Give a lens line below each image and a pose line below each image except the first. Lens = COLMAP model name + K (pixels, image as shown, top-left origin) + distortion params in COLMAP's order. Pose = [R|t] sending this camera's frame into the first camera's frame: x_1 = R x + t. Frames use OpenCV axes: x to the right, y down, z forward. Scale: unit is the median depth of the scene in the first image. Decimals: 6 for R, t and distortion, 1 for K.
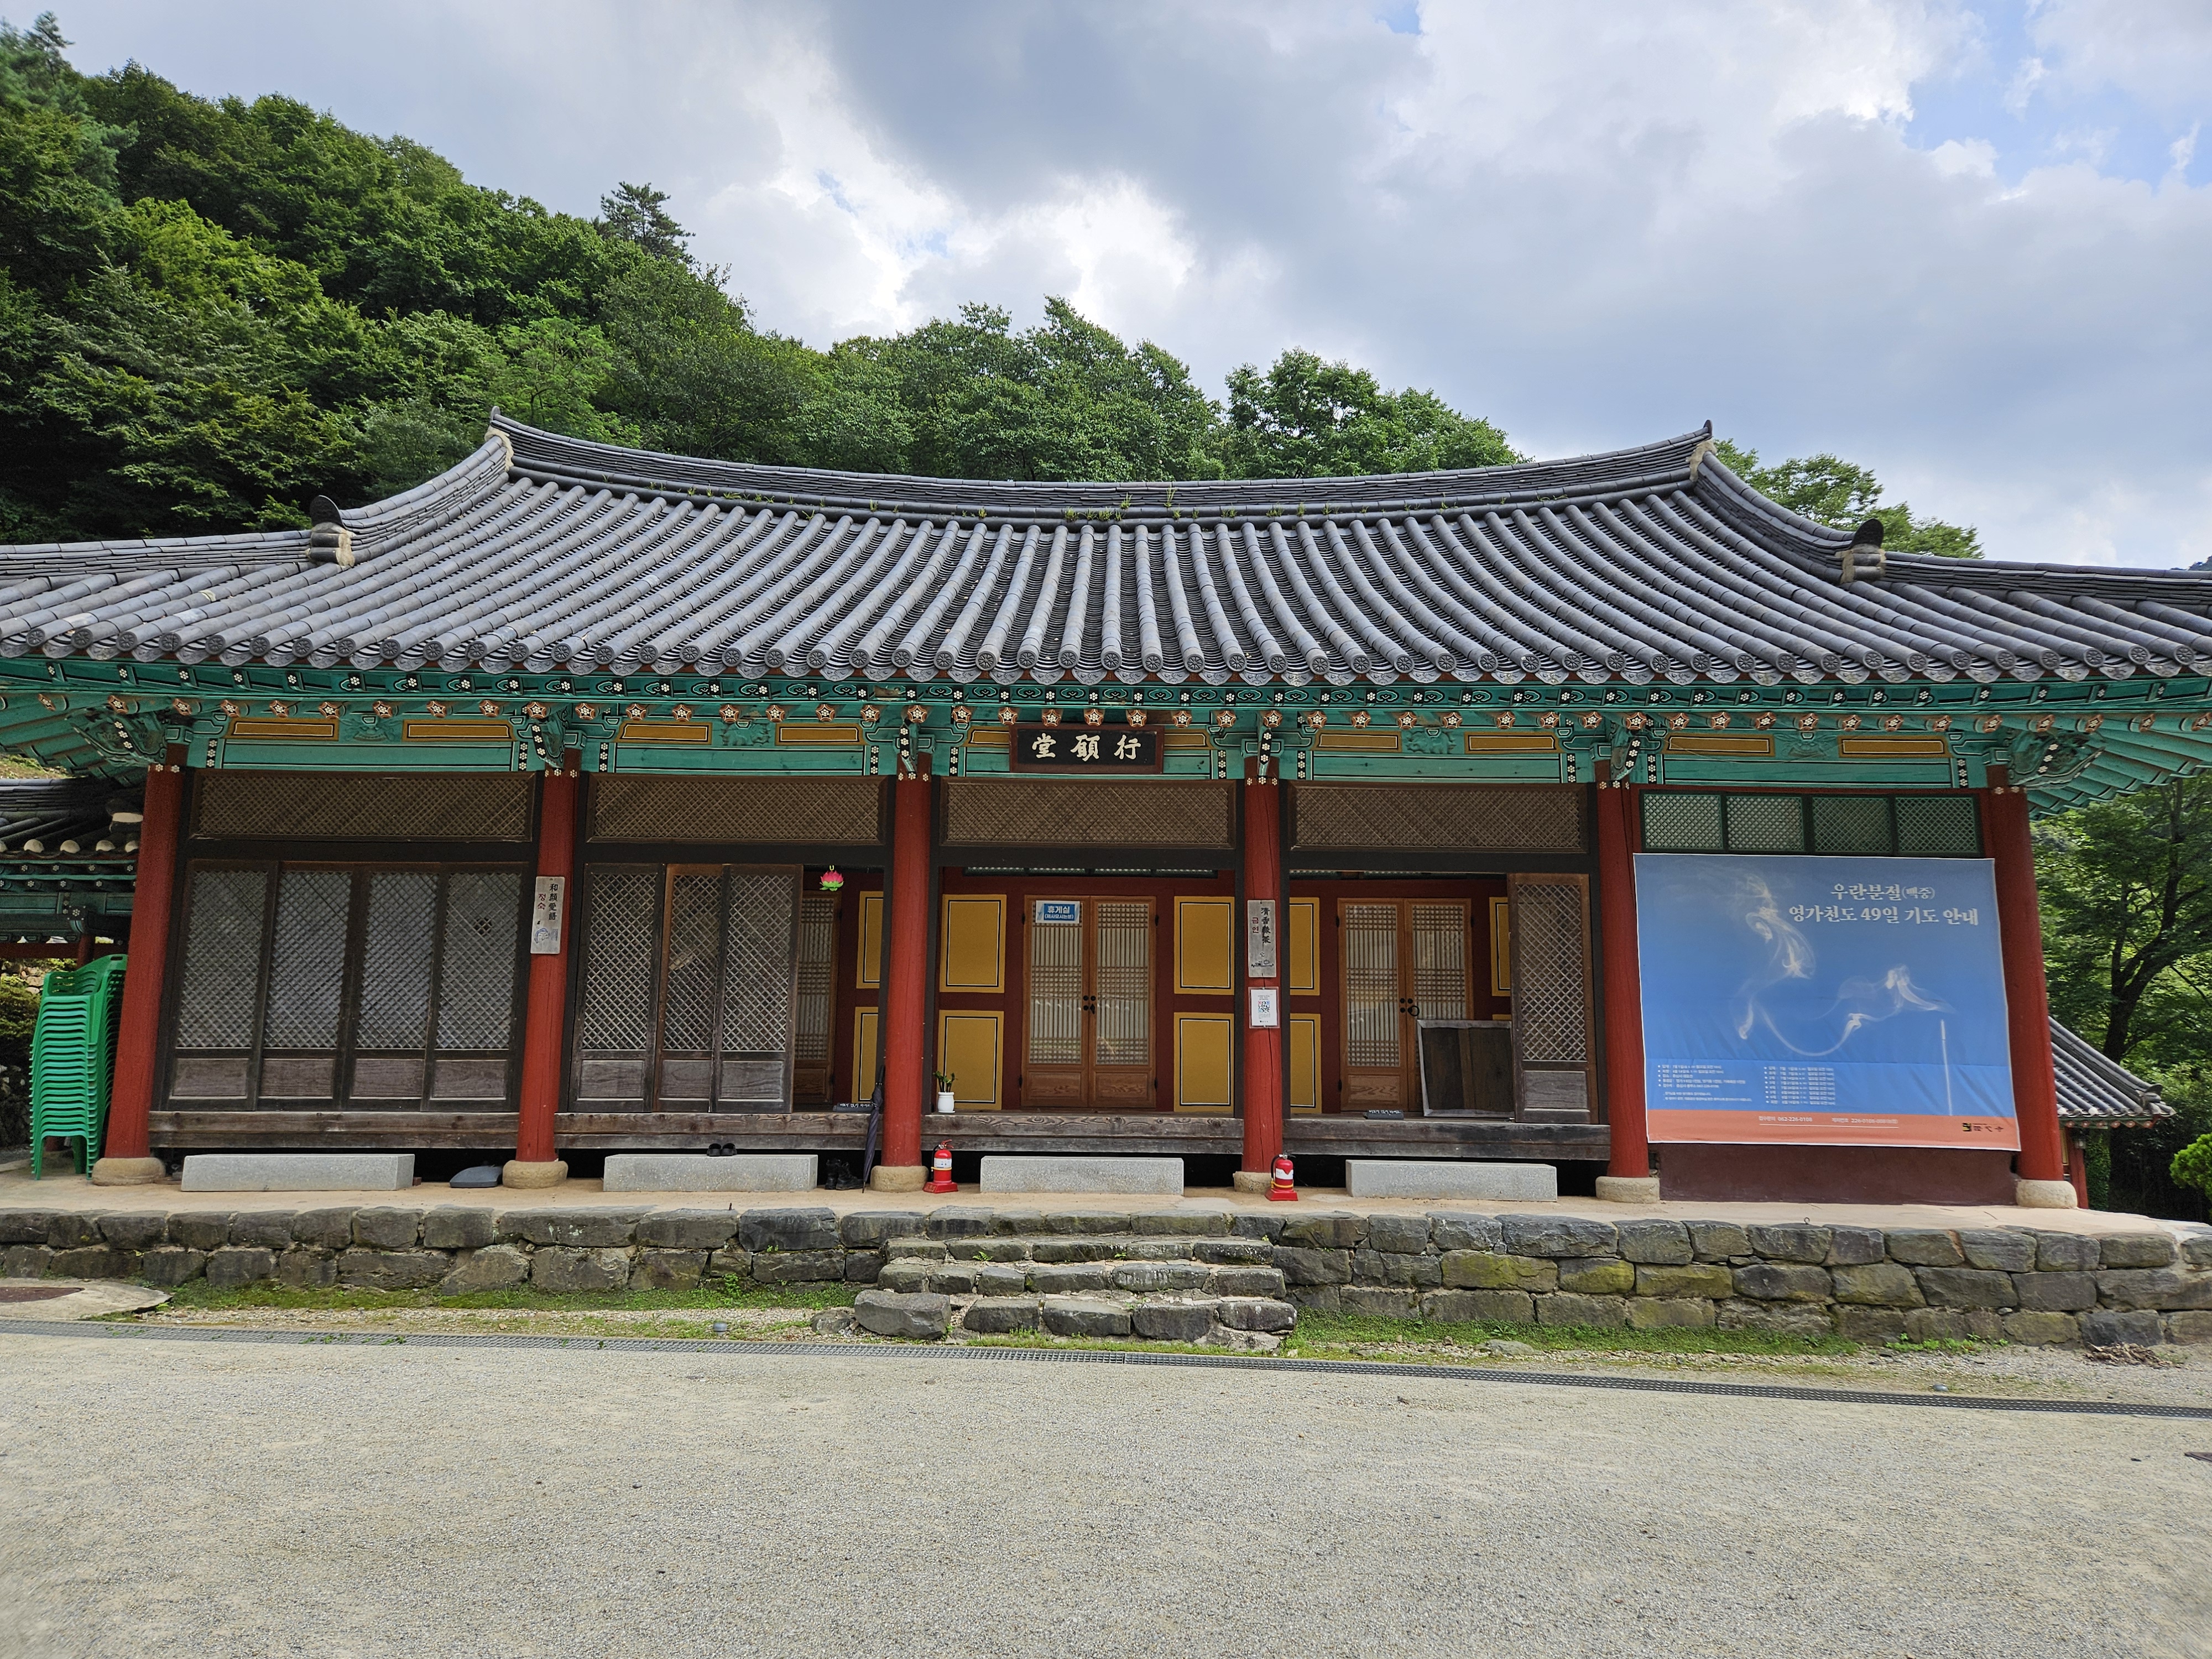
lens RADIAL K [[1490.4, 0, 1116.2], [0, 1490.4, 836.0], [0, 0, 1]] dist [0.072617, -0.056670]
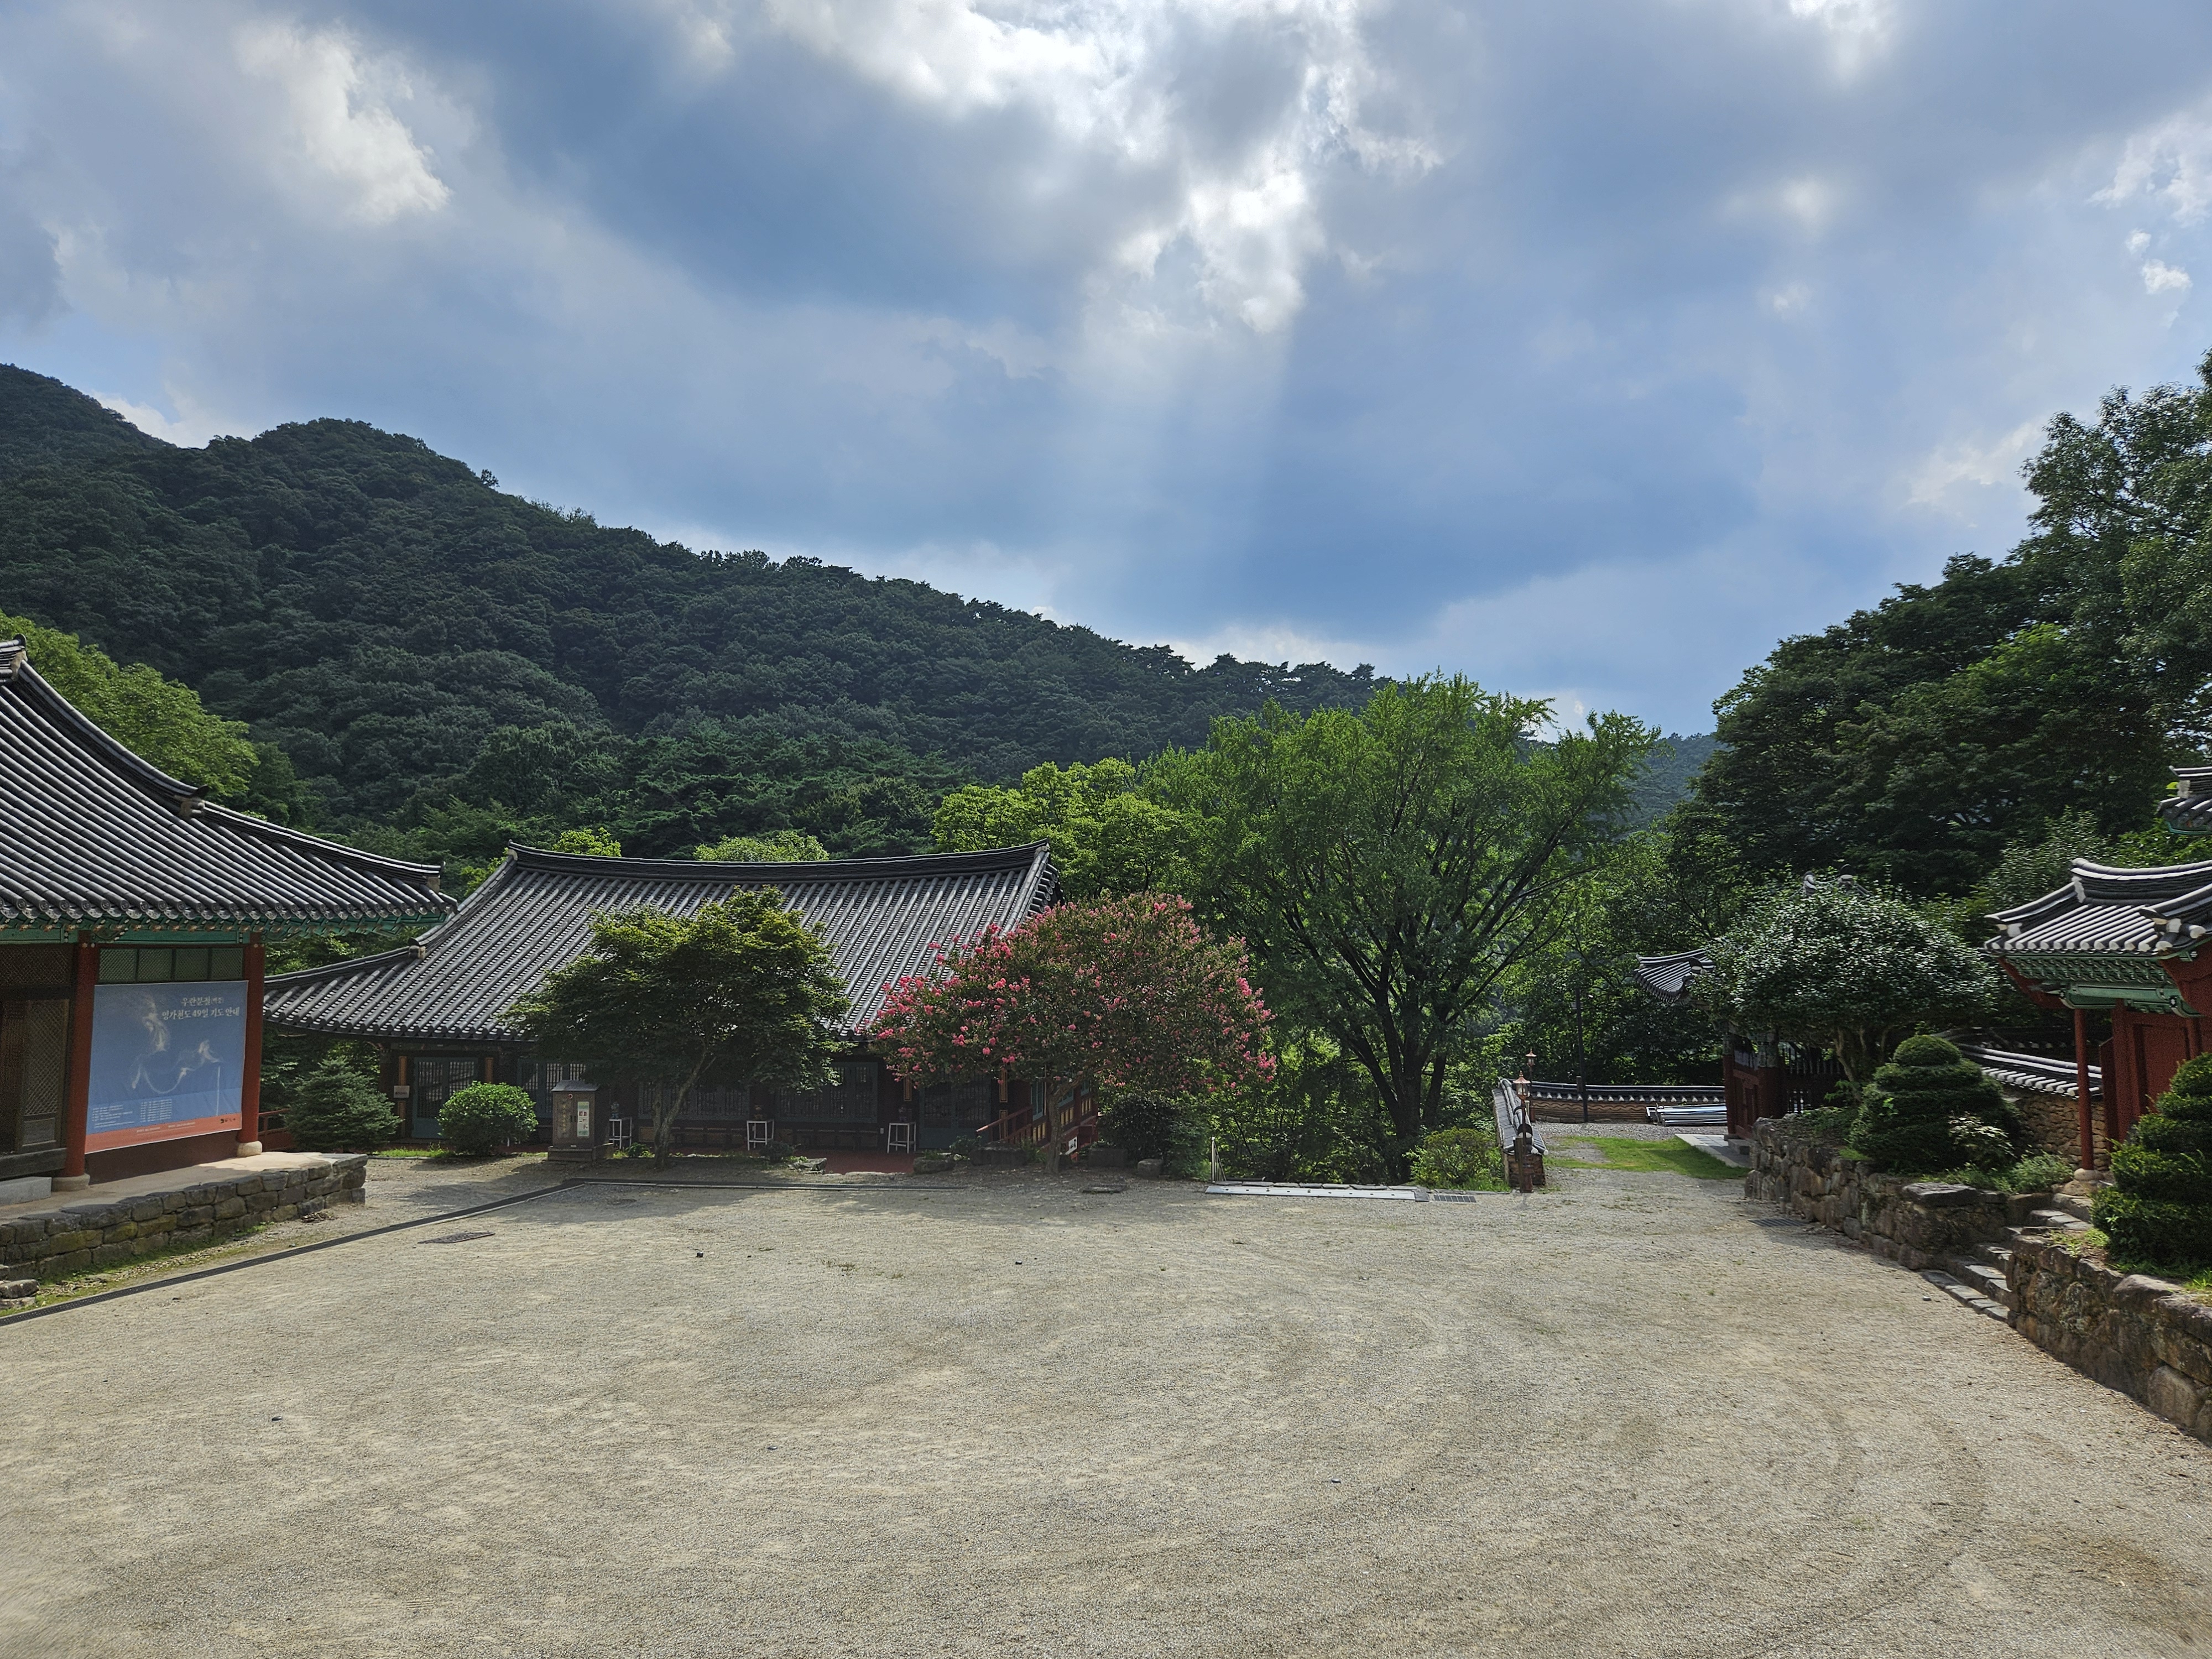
lens RADIAL K [[1490.4, 0, 1116.2], [0, 1490.4, 836.0], [0, 0, 1]] dist [0.072617, -0.056670]
pose [[0.171203, 0.060758, 0.983361, -1.180518], [-0.154905, 0.987343, -0.034036, -0.280226], [-0.972982, -0.146500, 0.178448, -0.412013]]
